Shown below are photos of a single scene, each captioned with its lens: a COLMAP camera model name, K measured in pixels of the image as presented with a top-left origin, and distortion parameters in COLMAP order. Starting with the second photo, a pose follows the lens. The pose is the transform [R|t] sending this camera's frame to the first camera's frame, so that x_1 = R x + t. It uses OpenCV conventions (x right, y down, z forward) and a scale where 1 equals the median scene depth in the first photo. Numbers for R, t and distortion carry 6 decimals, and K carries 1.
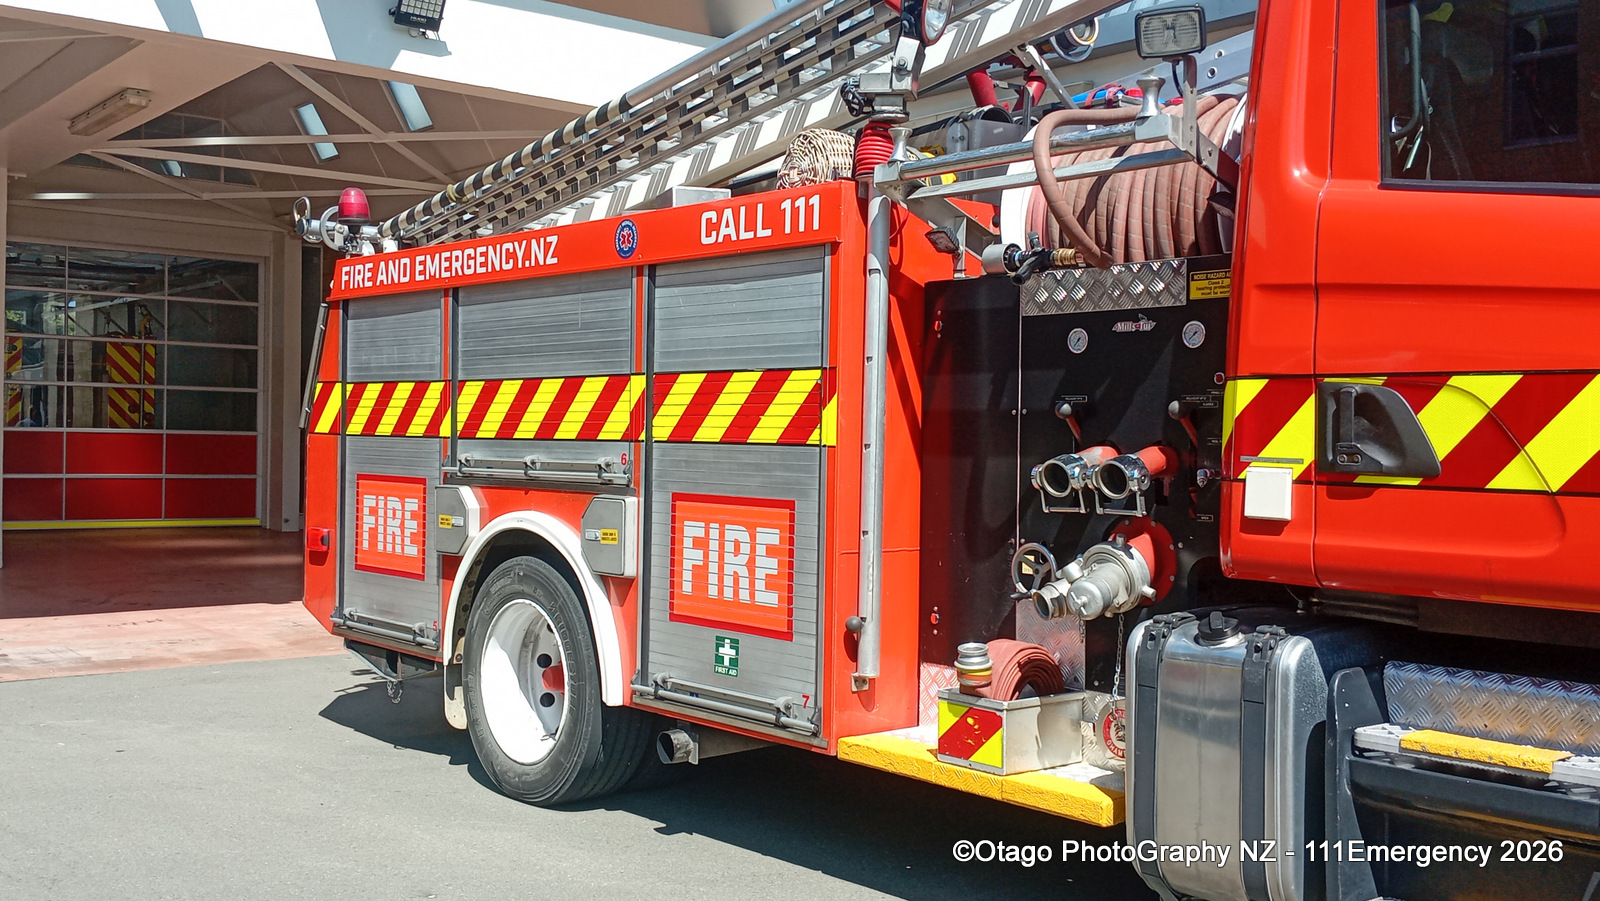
lens RADIAL K [[1502.2, 0, 800.0], [0, 1502.2, 450.5], [0, 0, 1]] dist [0.129666, -0.286532]
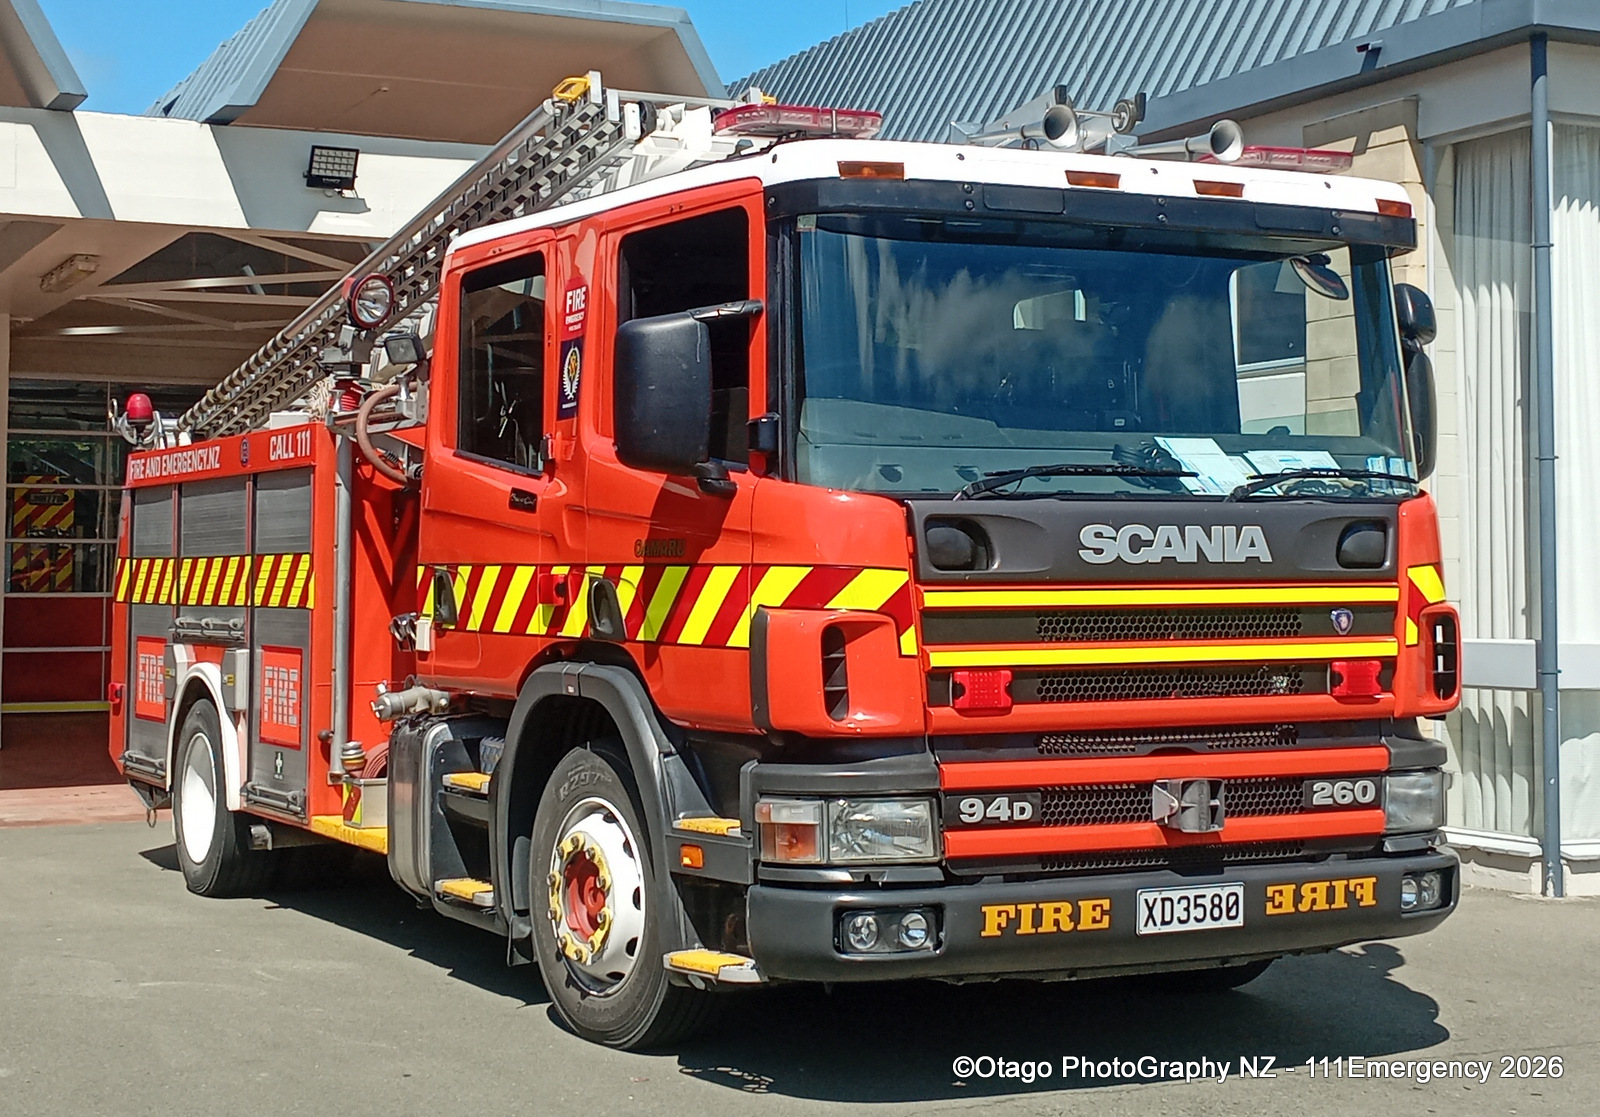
lens RADIAL K [[2649.8, 0, 800.0], [0, 2649.8, 558.5], [0, 0, 1]] dist [0.055453, 0.127305]
pose [[0.963835, -0.004857, -0.266457, 0.829688], [-0.003301, 0.999540, -0.030161, 0.017027], [0.266481, 0.029950, 0.963375, -0.939513]]
